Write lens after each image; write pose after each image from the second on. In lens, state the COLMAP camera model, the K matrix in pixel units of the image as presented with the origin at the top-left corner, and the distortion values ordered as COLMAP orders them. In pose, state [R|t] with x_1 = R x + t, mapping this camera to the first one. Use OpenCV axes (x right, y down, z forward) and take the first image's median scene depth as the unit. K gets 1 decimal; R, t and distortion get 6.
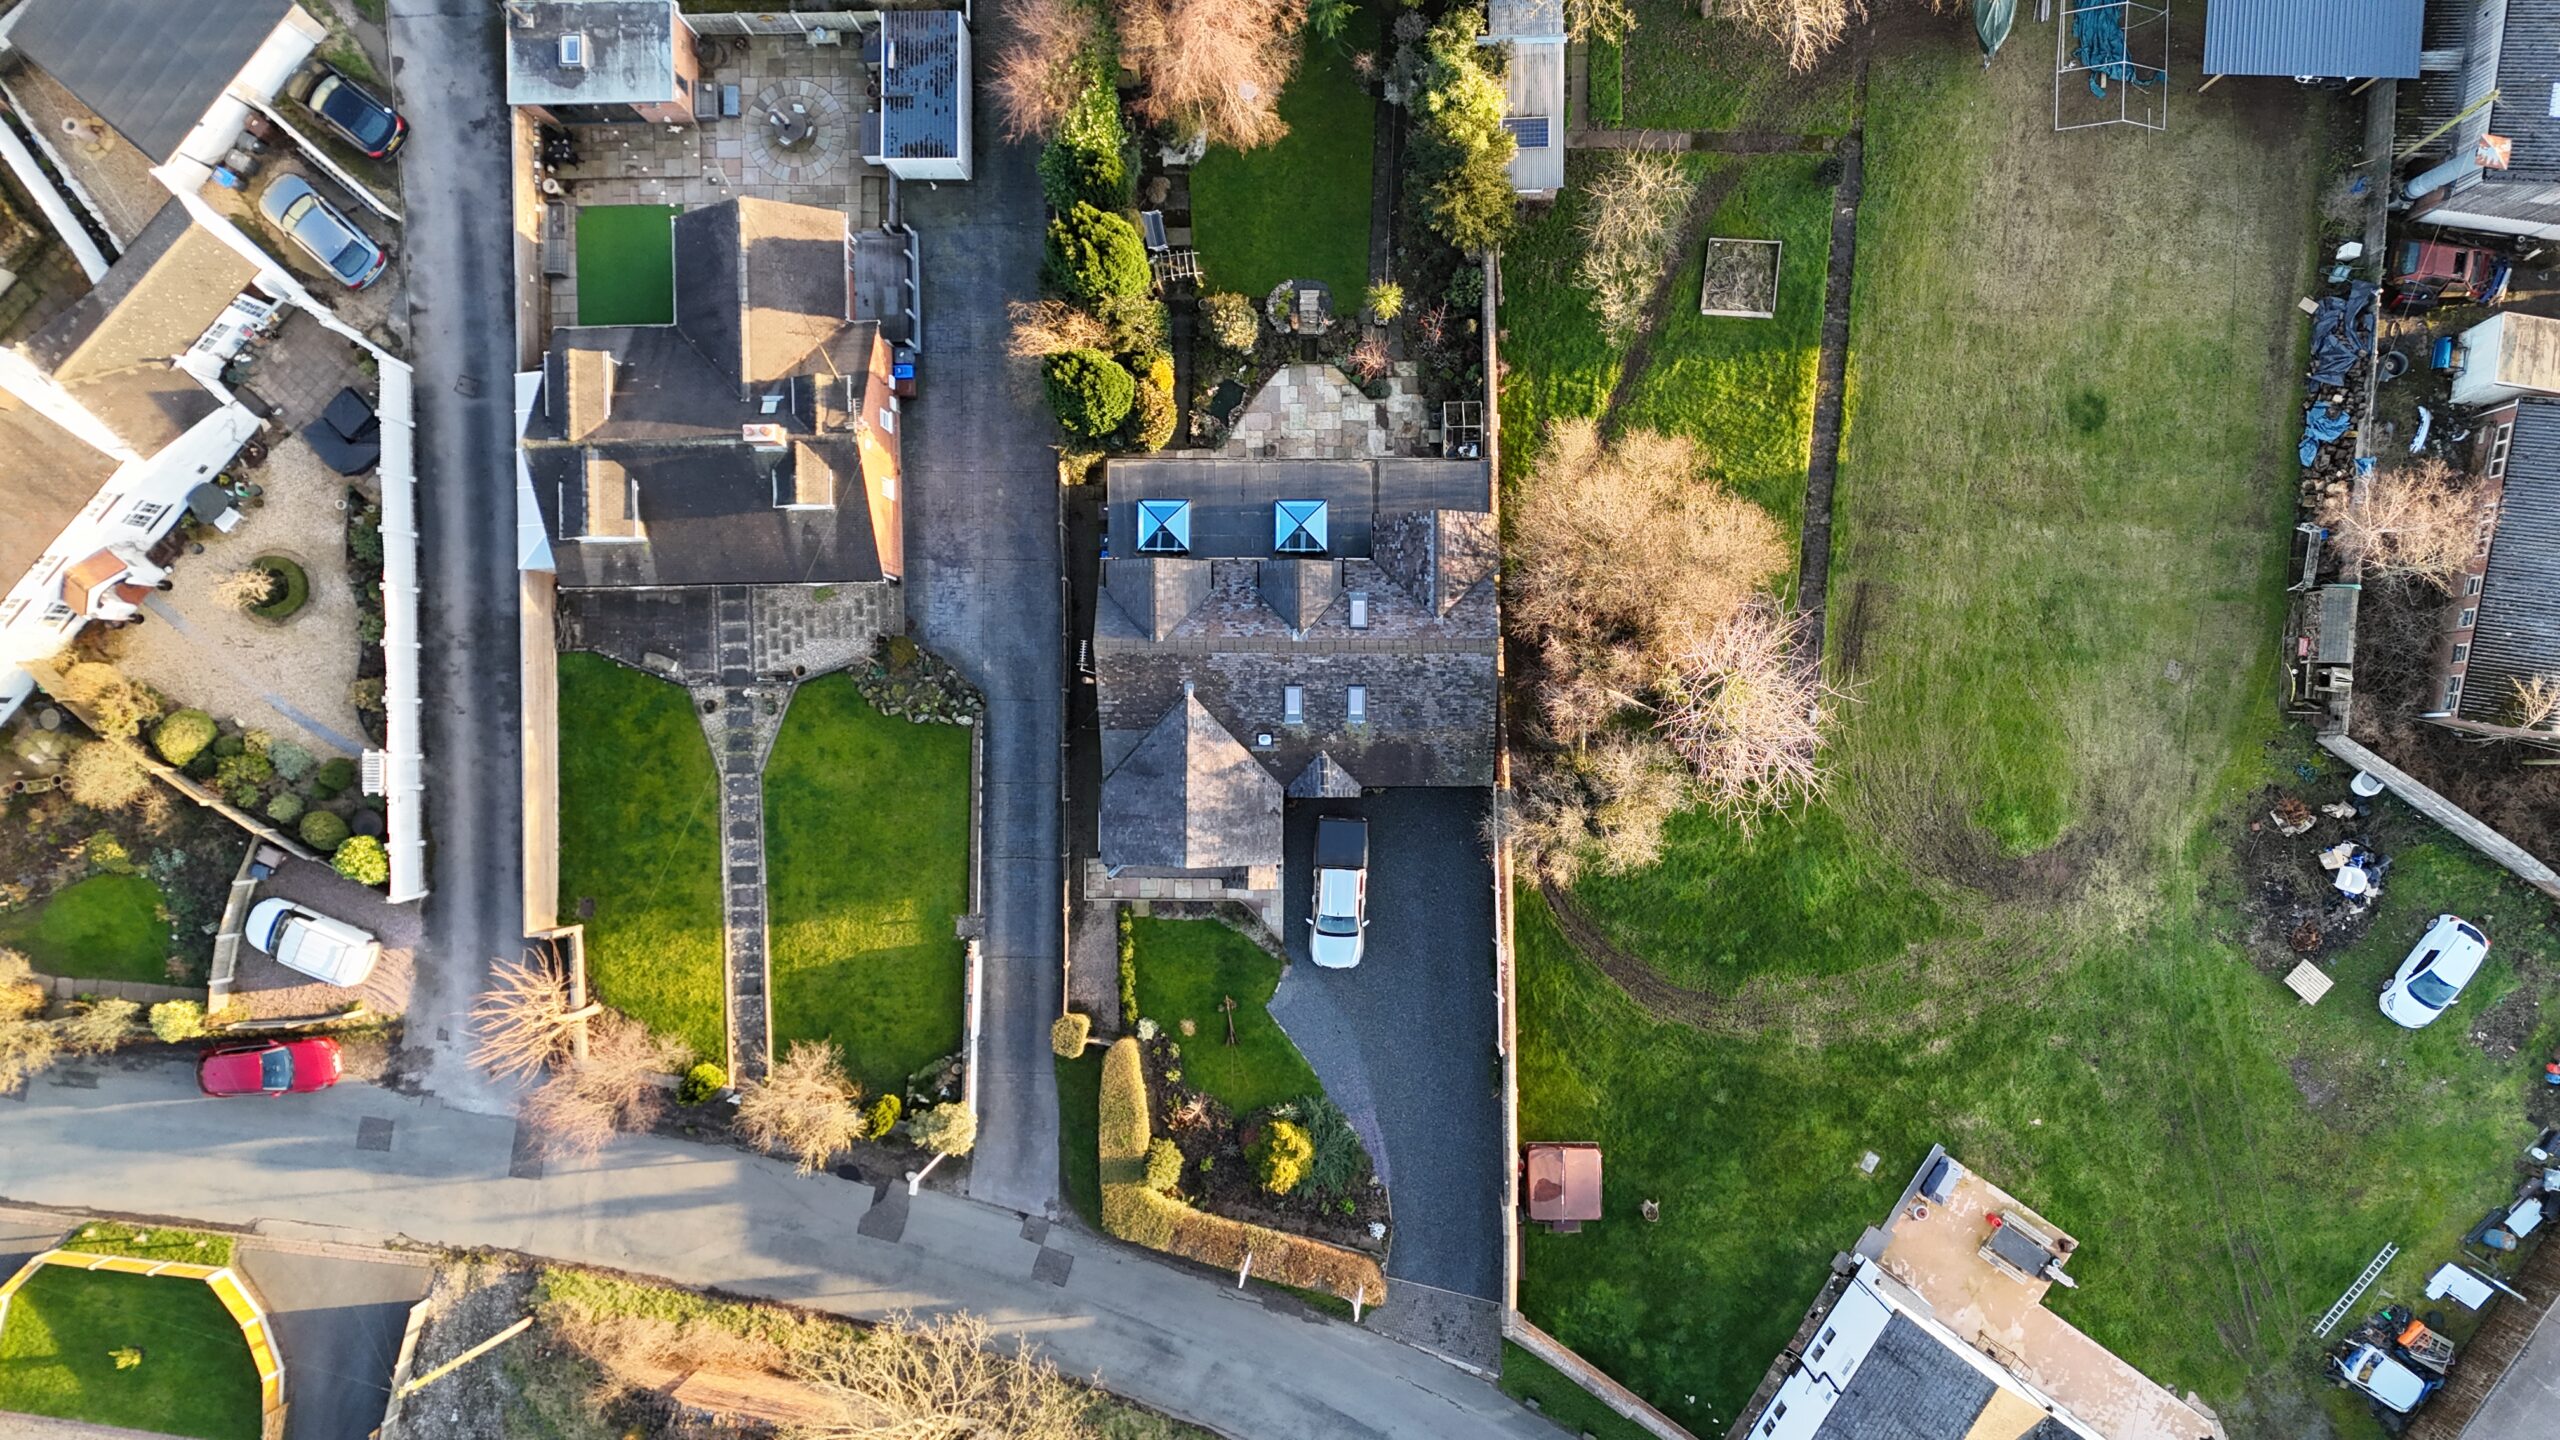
lens RADIAL K [[1891.7, 0, 1280.0], [0, 1891.7, 720.0], [0, 0, 1]] dist [0.081444, -0.070542]
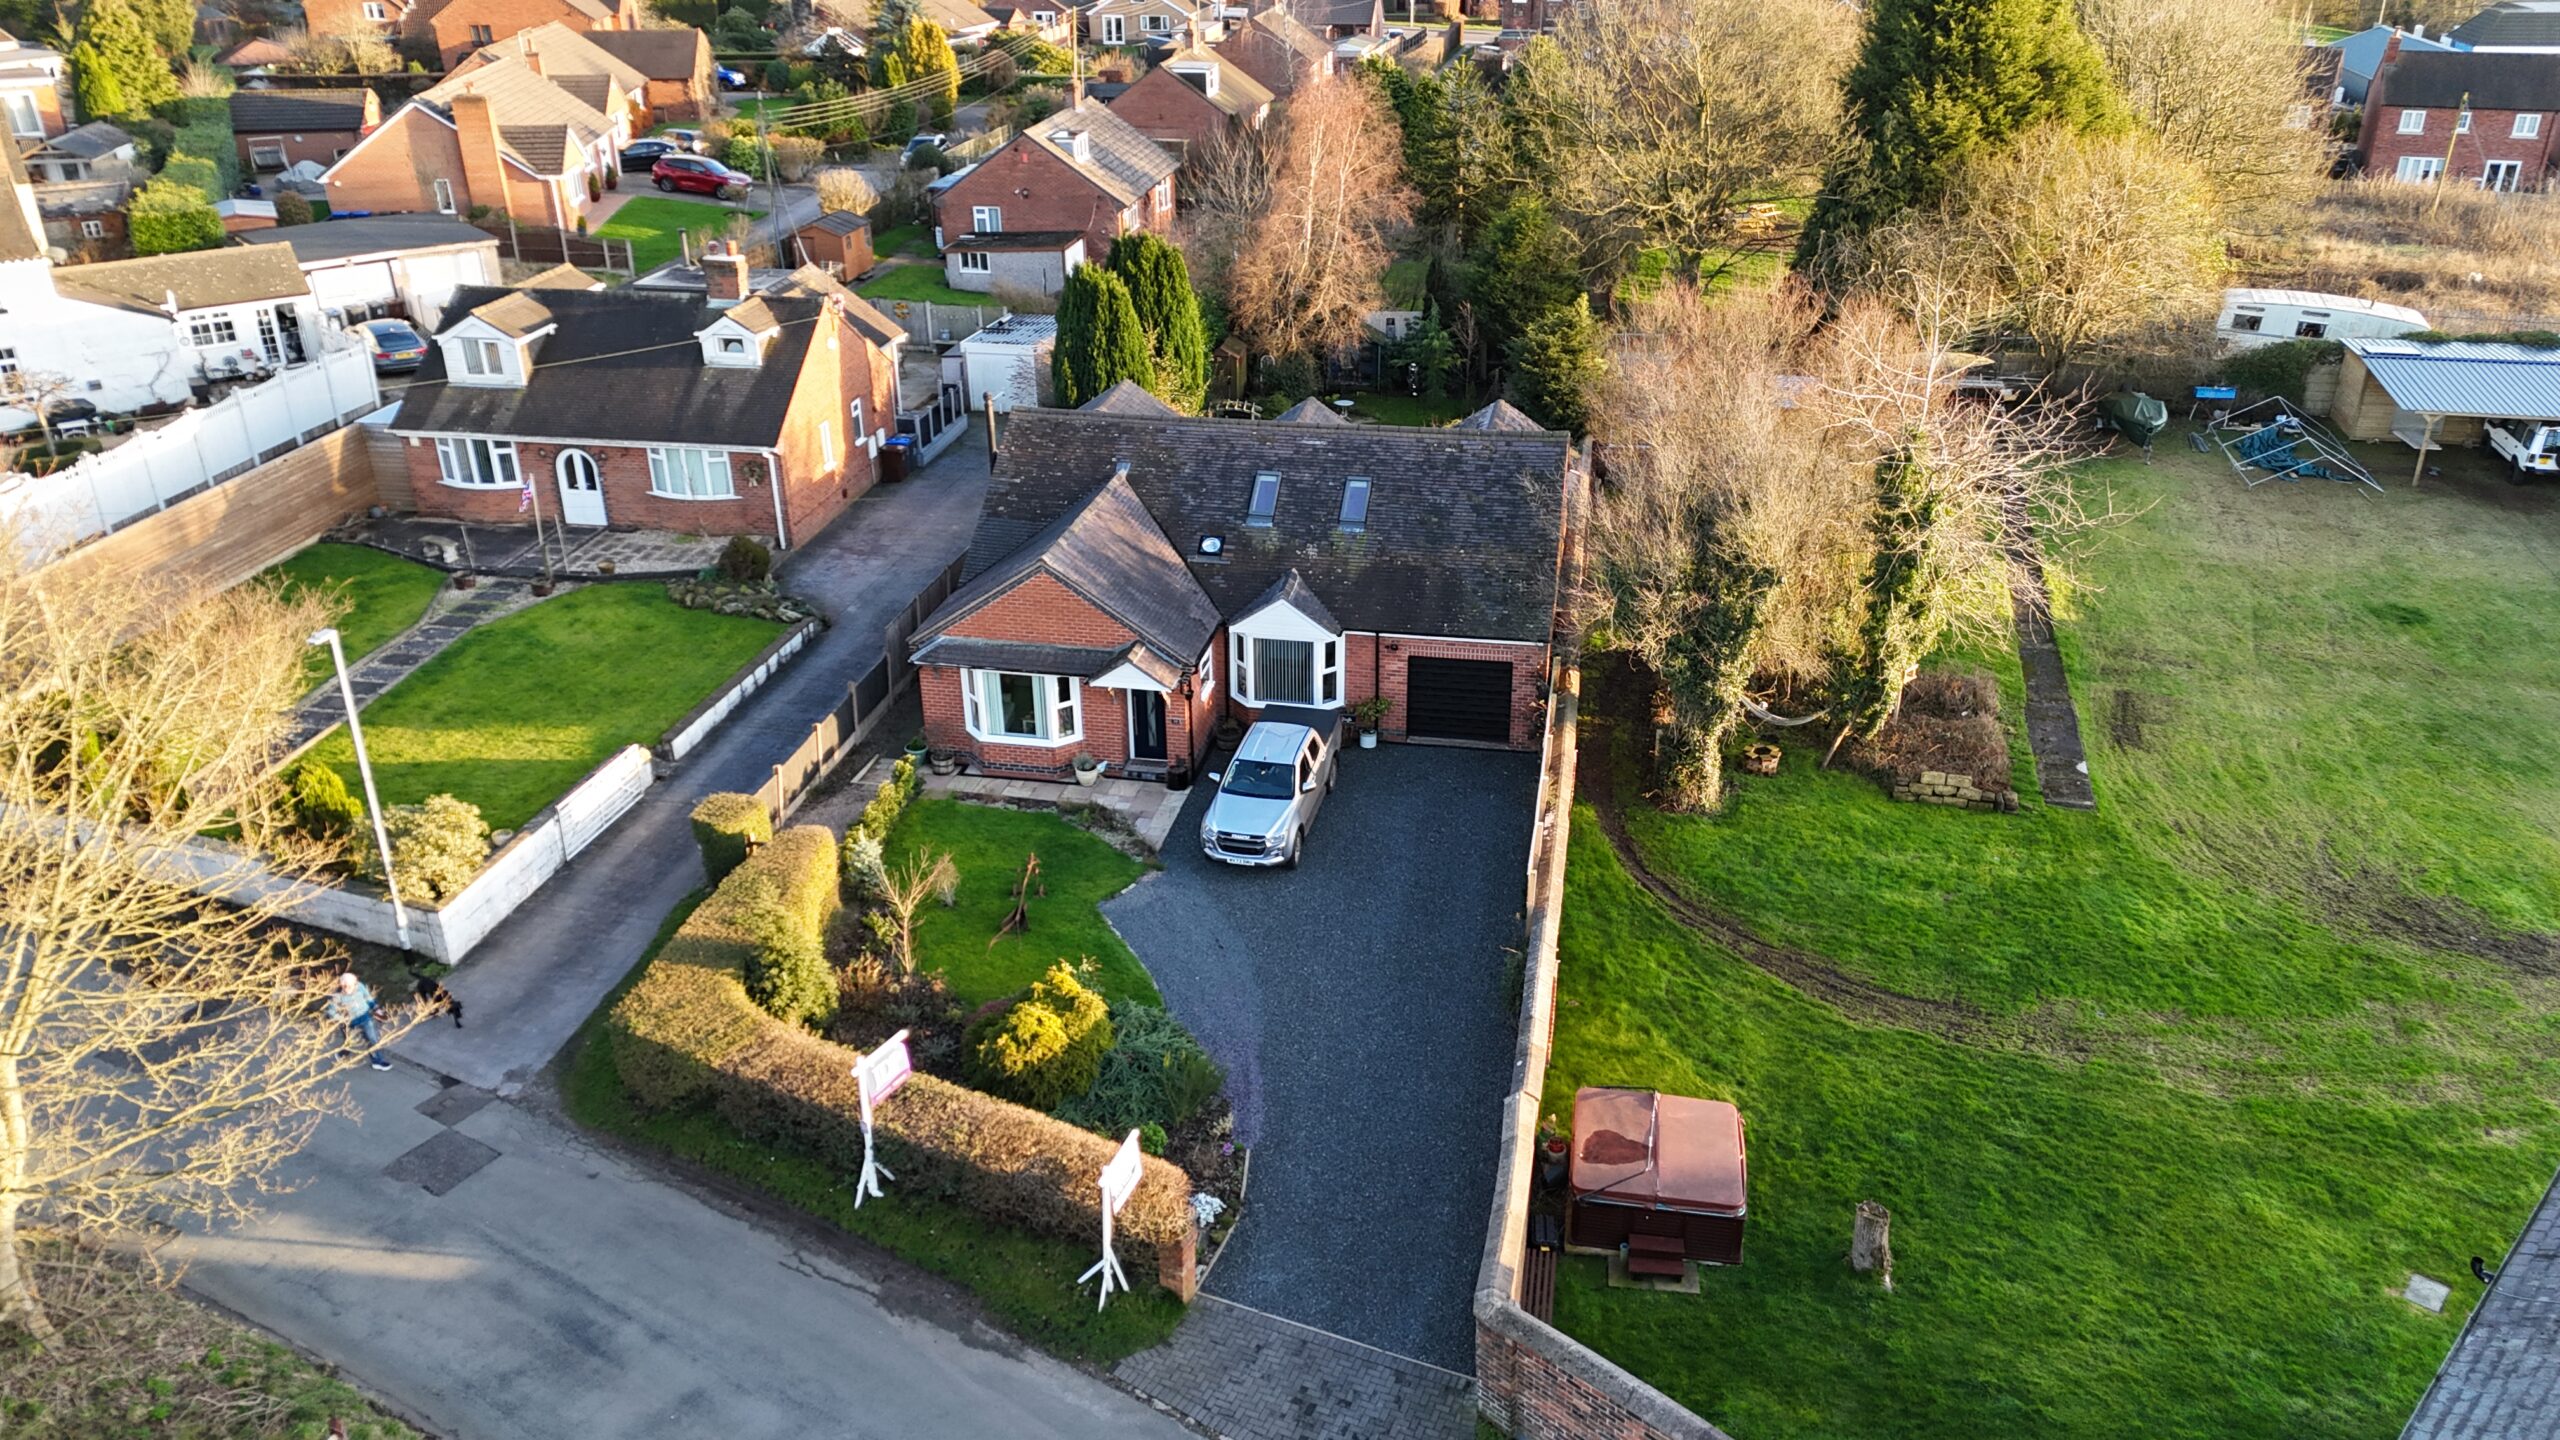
lens RADIAL K [[1891.7, 0, 1280.0], [0, 1891.7, 720.0], [0, 0, 1]] dist [0.081444, -0.070542]
pose [[0.980863, 0.106356, -0.163083, 0.124990], [-0.193139, 0.425700, -0.884012, 0.592351], [-0.024596, 0.898592, 0.438095, 0.721925]]
